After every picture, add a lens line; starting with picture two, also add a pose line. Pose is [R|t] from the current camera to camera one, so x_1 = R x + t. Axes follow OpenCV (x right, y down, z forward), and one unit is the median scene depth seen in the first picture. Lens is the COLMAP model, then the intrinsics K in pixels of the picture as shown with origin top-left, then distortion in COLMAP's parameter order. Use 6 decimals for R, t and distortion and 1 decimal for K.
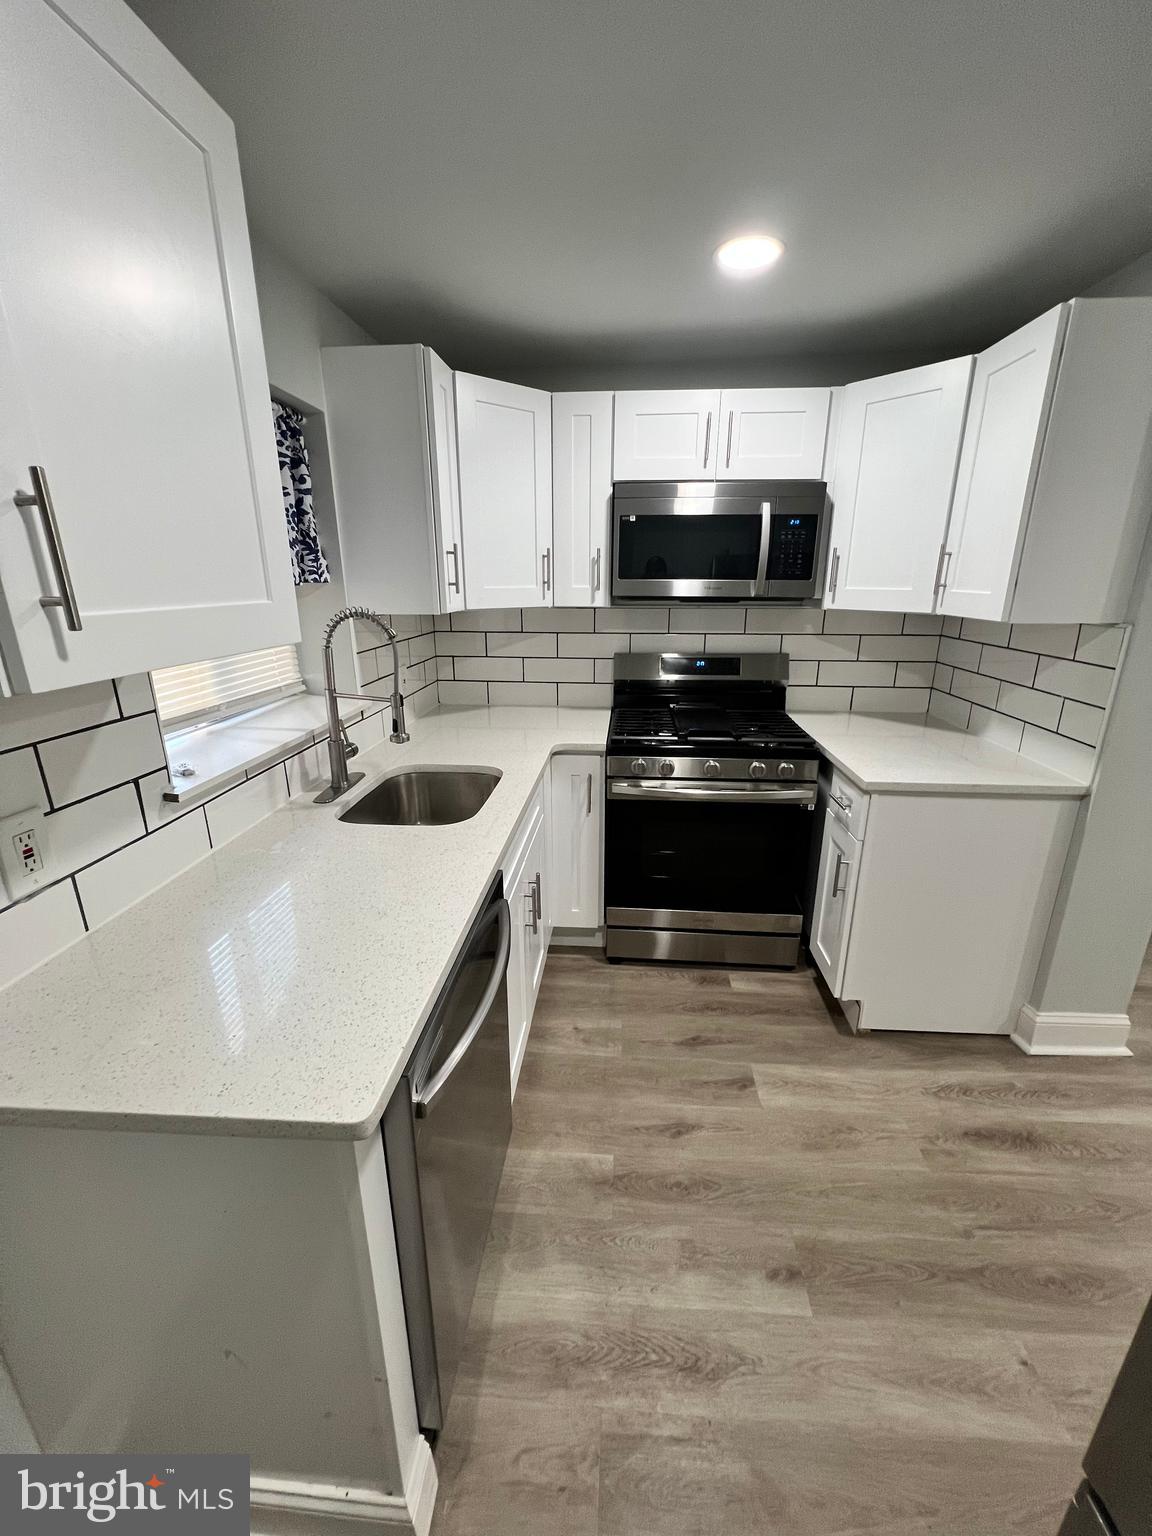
lens RADIAL K [[617.4, 0, 579.4], [0, 617.4, 768.8], [0, 0, 1]] dist [-0.000516, 0.000555]
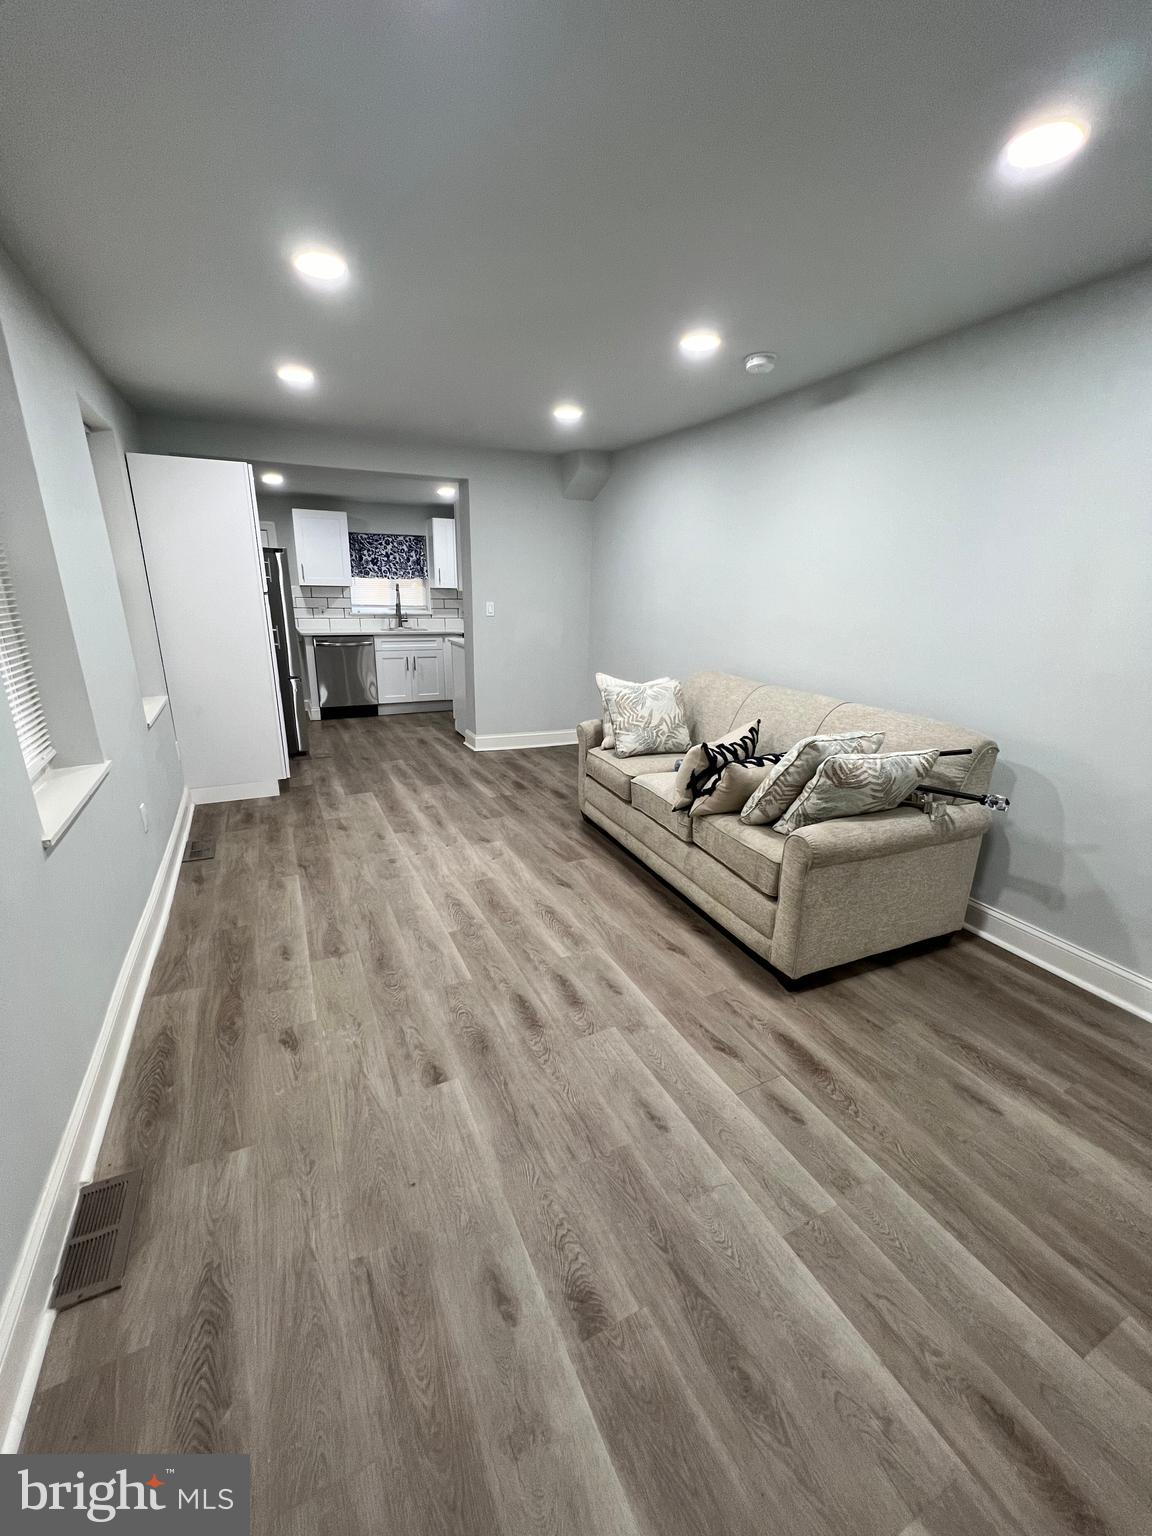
lens RADIAL K [[617.4, 0, 579.4], [0, 617.4, 768.8], [0, 0, 1]] dist [-0.000516, 0.000555]
pose [[0.503087, 0.256424, -0.825318, 3.675769], [-0.278844, 0.952057, 0.125828, 0.070083], [0.818016, 0.166833, 0.550470, -0.121110]]
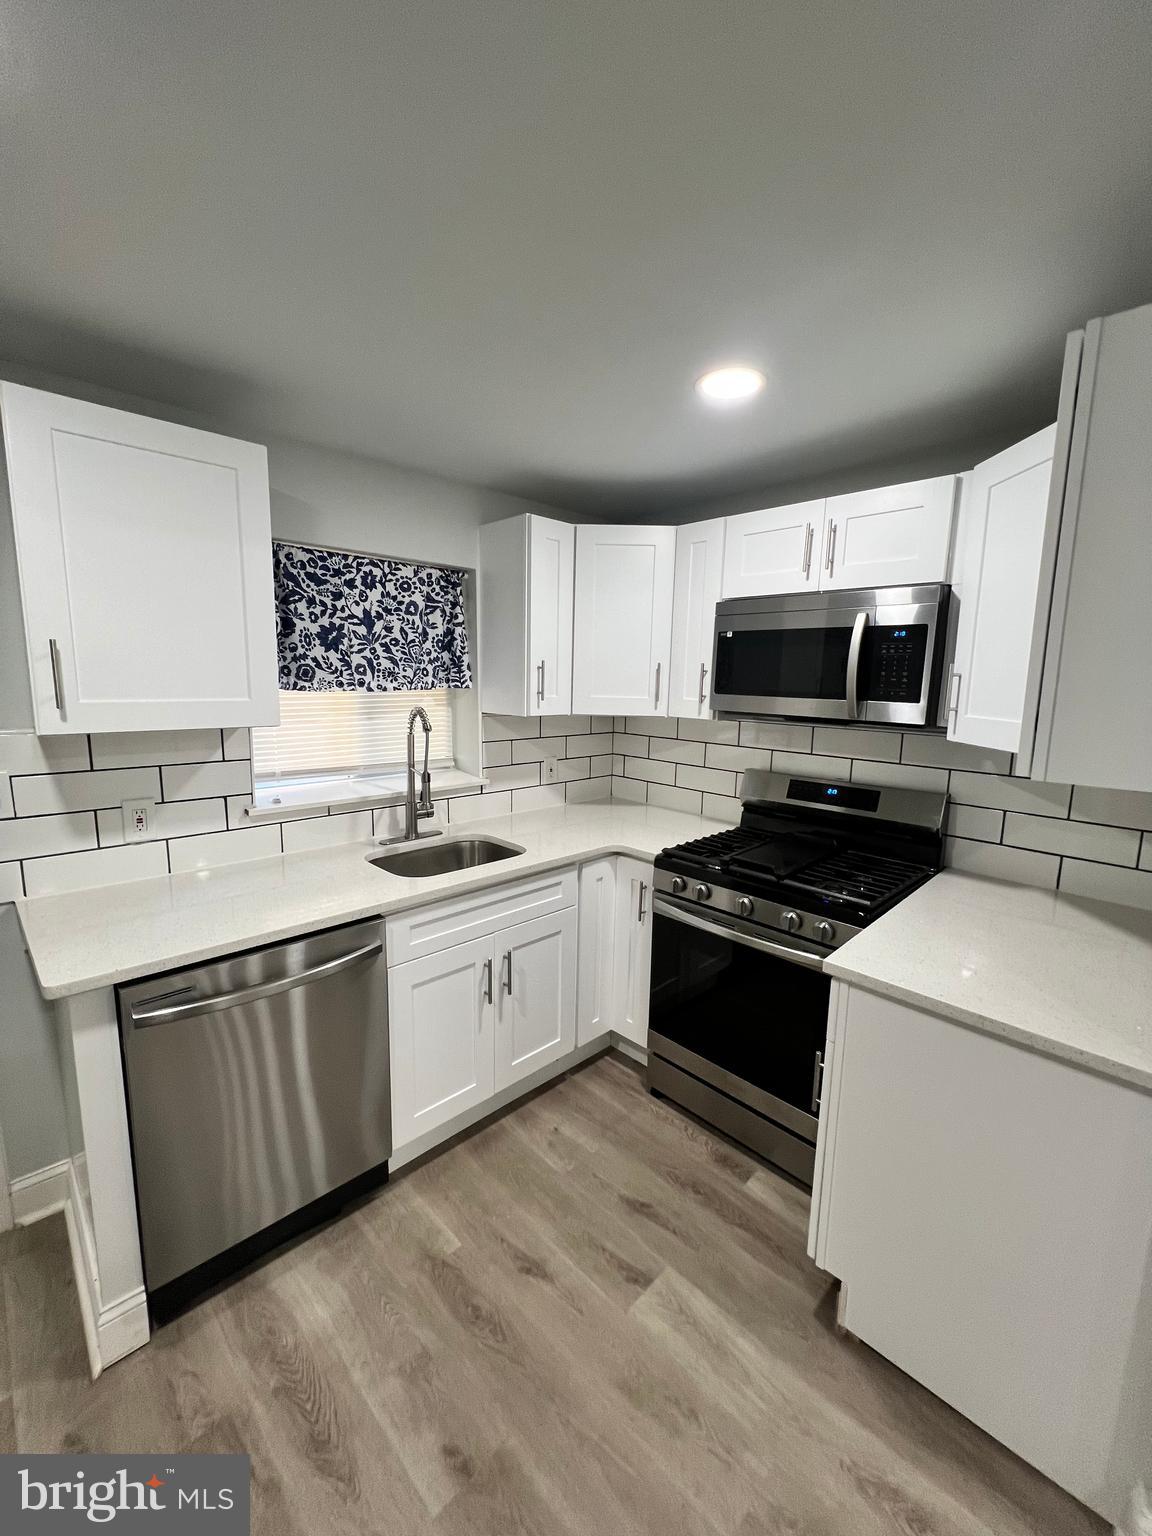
lens RADIAL K [[617.4, 0, 579.4], [0, 617.4, 768.8], [0, 0, 1]] dist [-0.000516, 0.000555]
pose [[0.754005, 0.114955, -0.646731, 0.695770], [-0.216151, 0.973156, -0.079028, -0.083581], [0.620286, 0.199380, 0.758613, 0.182669]]
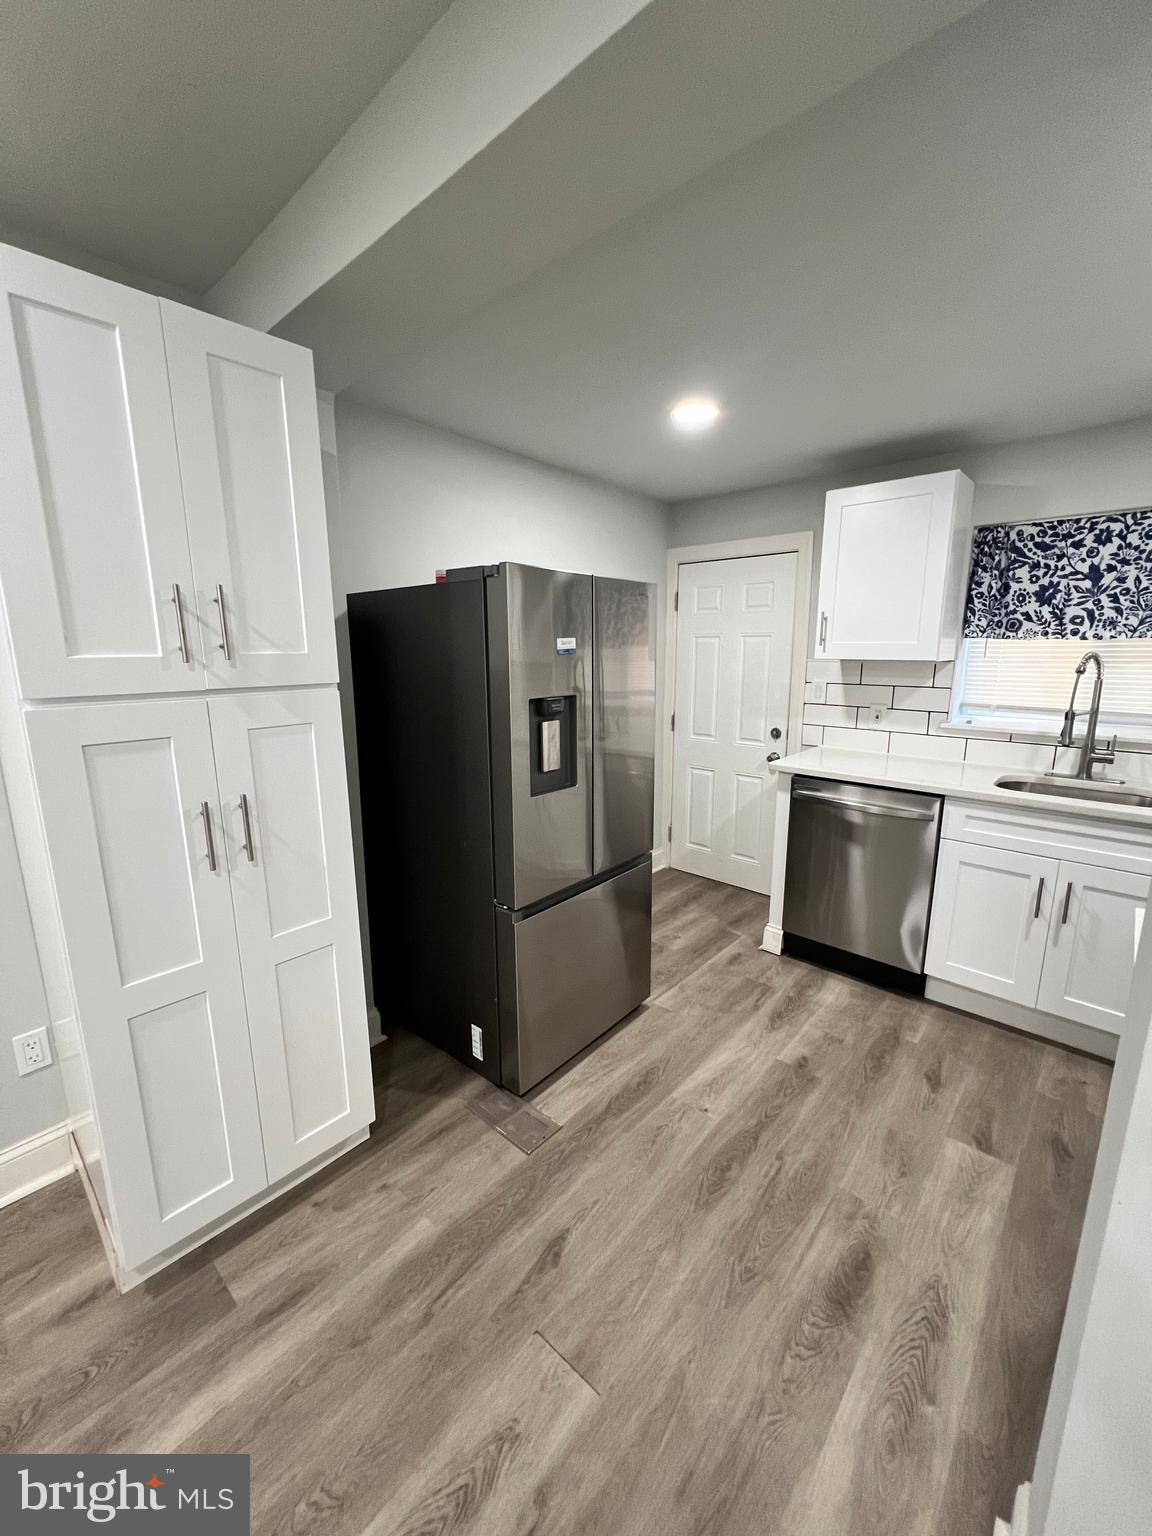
lens RADIAL K [[617.4, 0, 579.4], [0, 617.4, 768.8], [0, 0, 1]] dist [-0.000516, 0.000555]
pose [[-0.609910, 0.157999, -0.776560, 1.351166], [-0.234568, 0.900019, 0.367347, -0.227675], [0.756959, 0.406205, -0.511869, 0.810271]]
